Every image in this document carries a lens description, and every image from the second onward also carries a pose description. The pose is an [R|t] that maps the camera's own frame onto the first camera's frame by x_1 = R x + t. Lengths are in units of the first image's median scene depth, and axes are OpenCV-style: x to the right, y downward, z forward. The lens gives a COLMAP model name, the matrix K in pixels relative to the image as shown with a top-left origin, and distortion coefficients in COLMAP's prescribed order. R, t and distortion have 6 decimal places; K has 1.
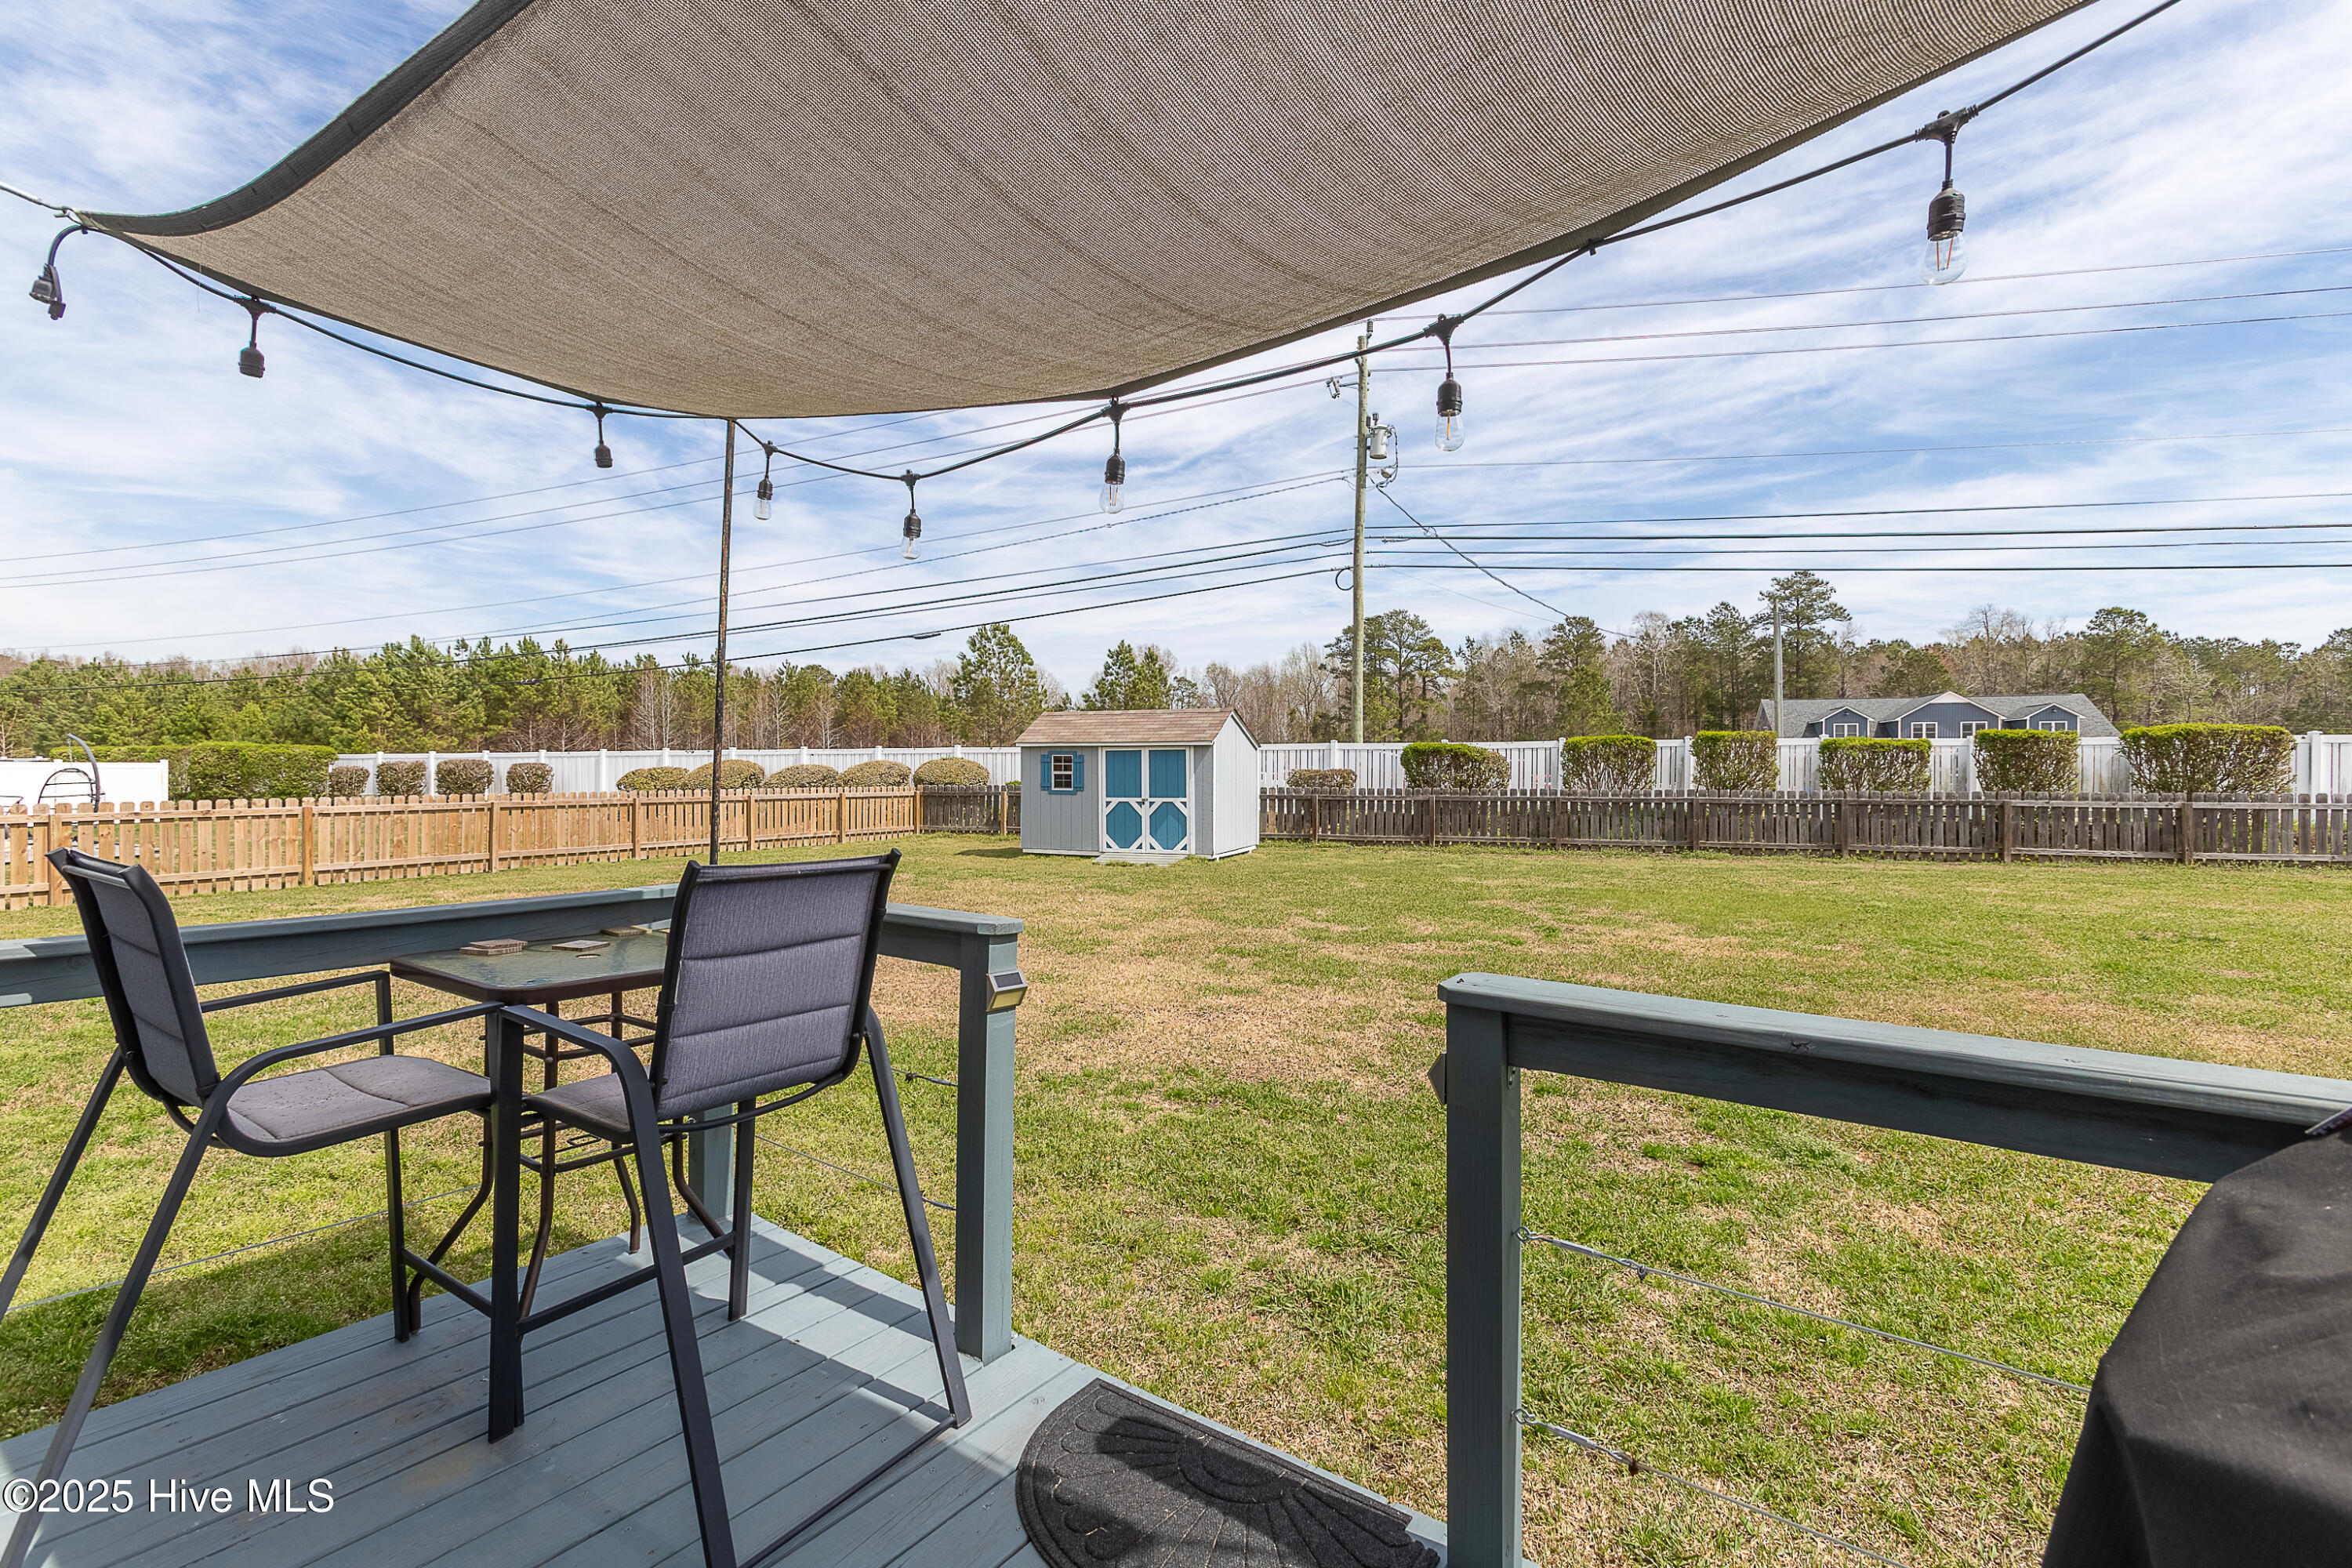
lens RADIAL K [[1096.2, 0, 1176.0], [0, 1096.2, 772.8], [0, 0, 1]] dist [0.010455, 0.002246]
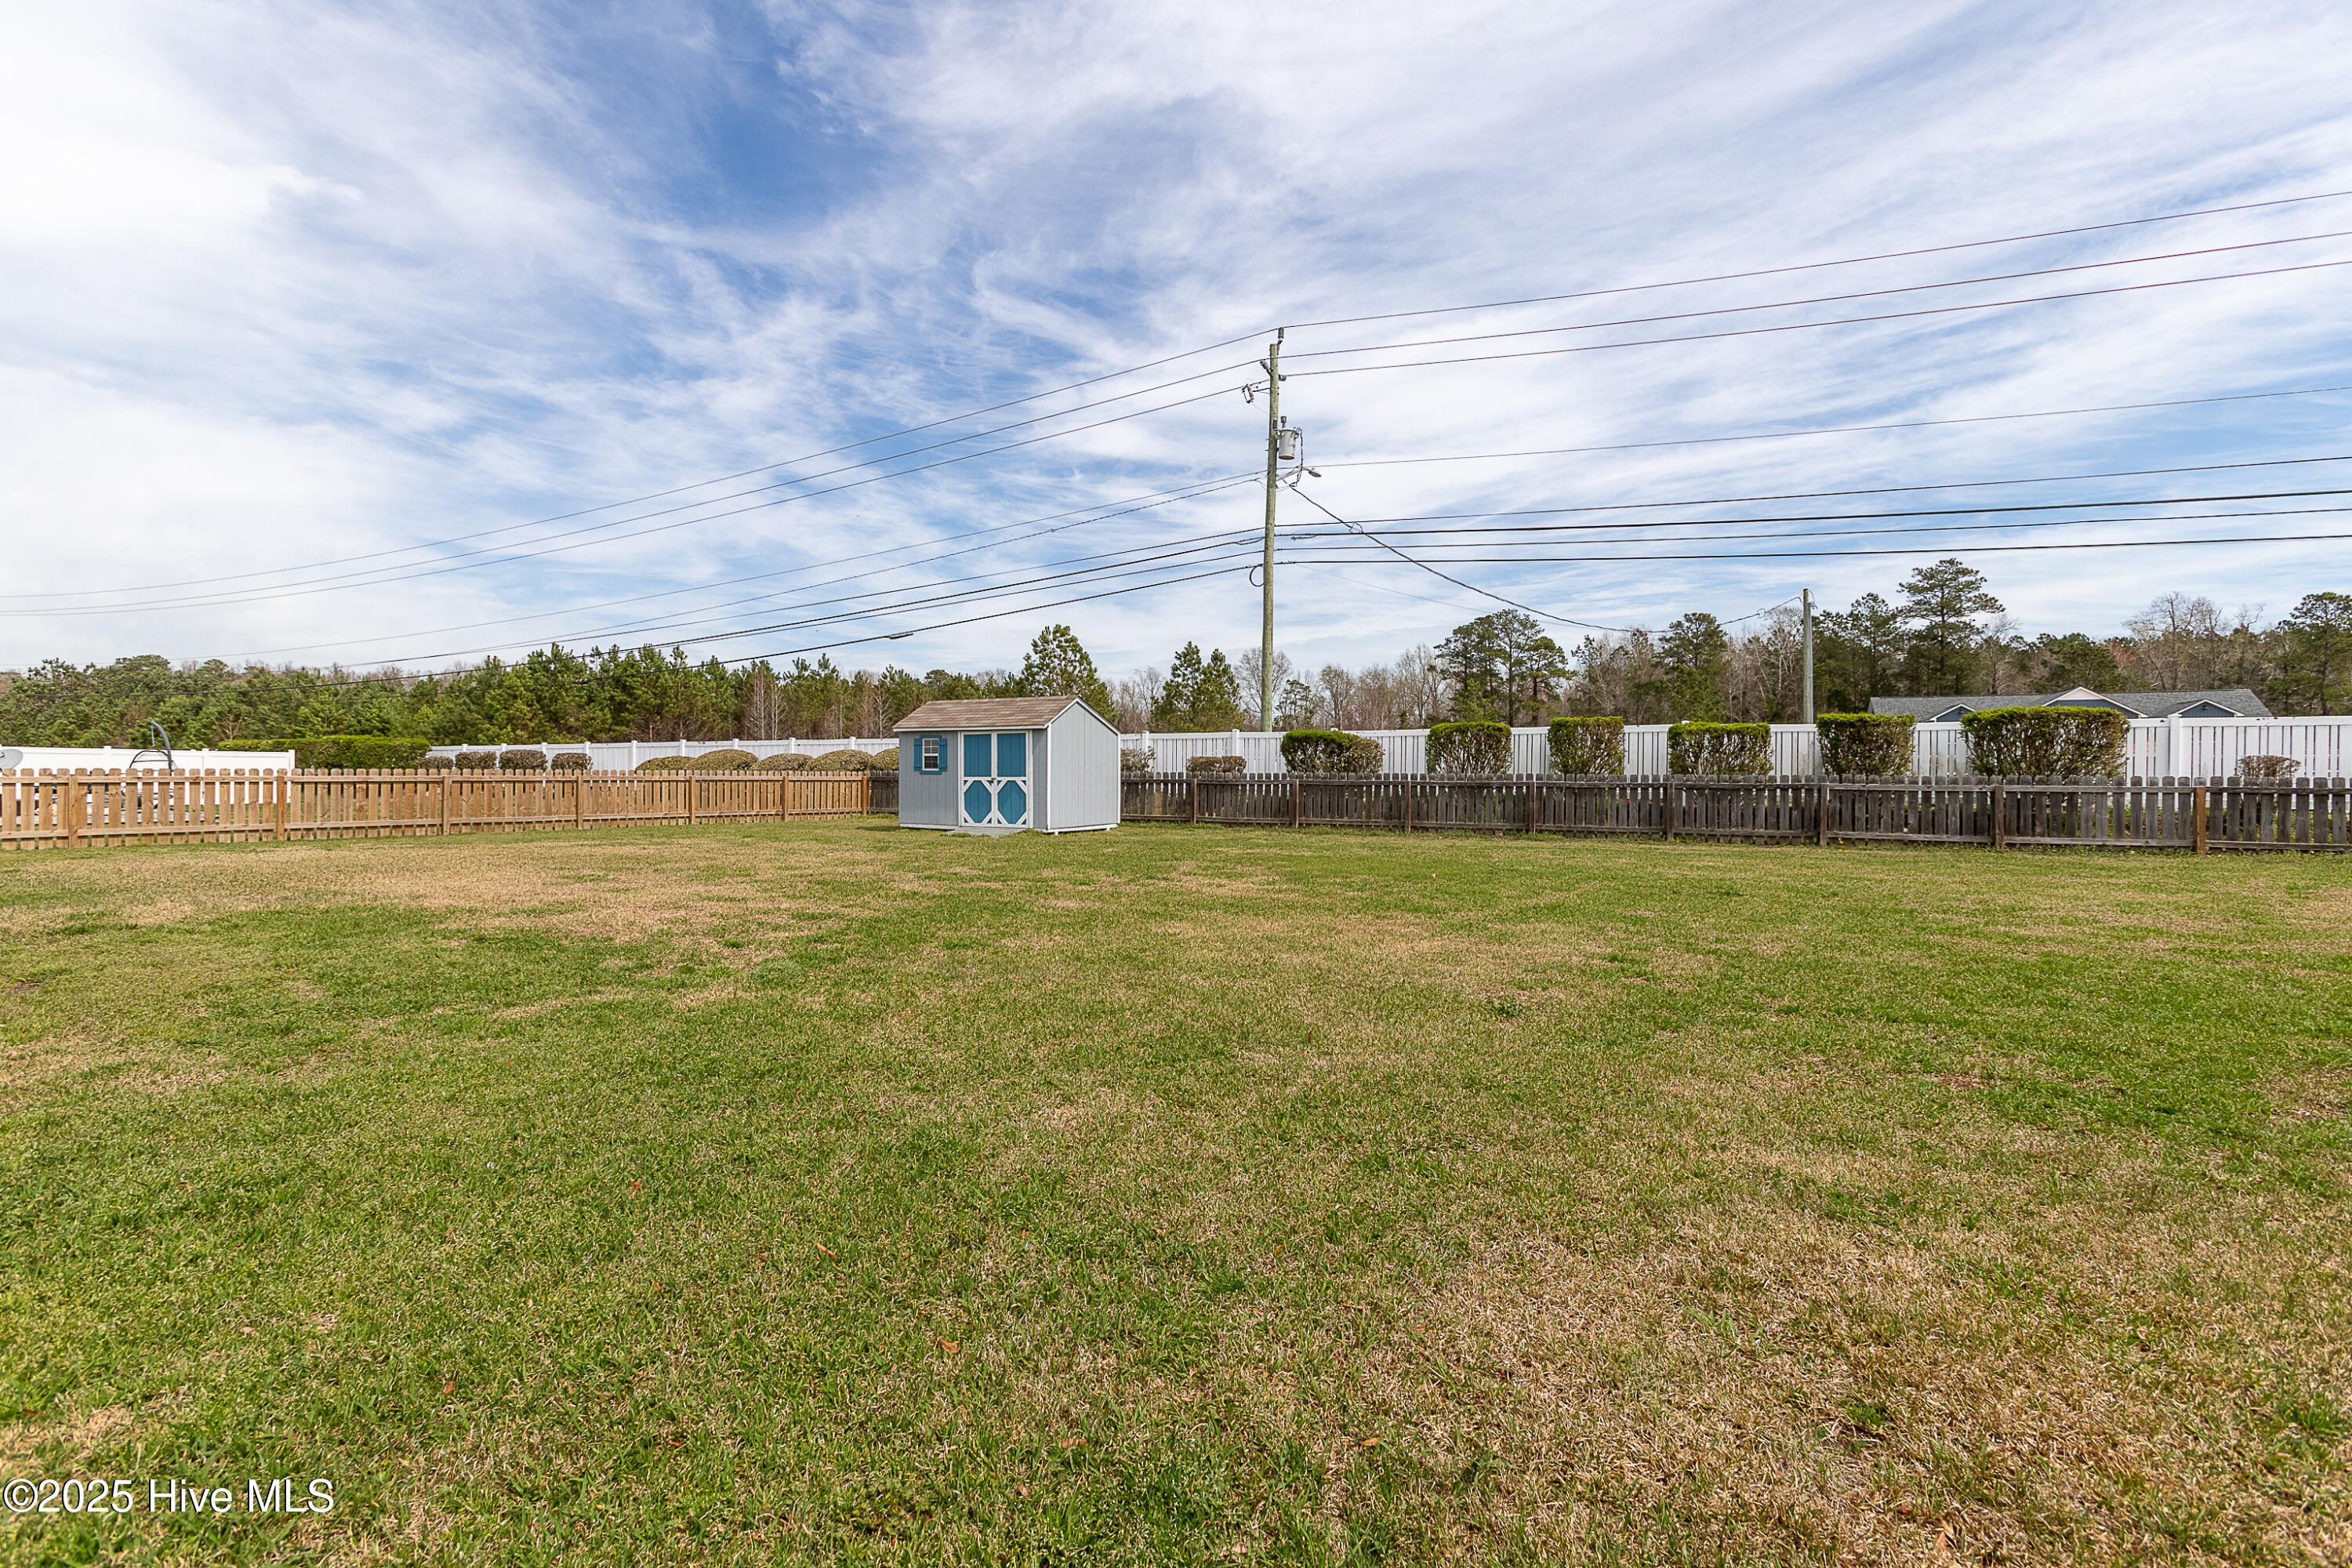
lens RADIAL K [[1096.2, 0, 1171.6], [0, 1096.2, 781.7], [0, 0, 1]] dist [0.010455, 0.002246]
pose [[0.990771, 0.005891, -0.135418, 0.216818], [-0.005381, 0.999977, 0.004132, 0.016092], [0.135439, -0.003365, 0.990780, -0.048495]]
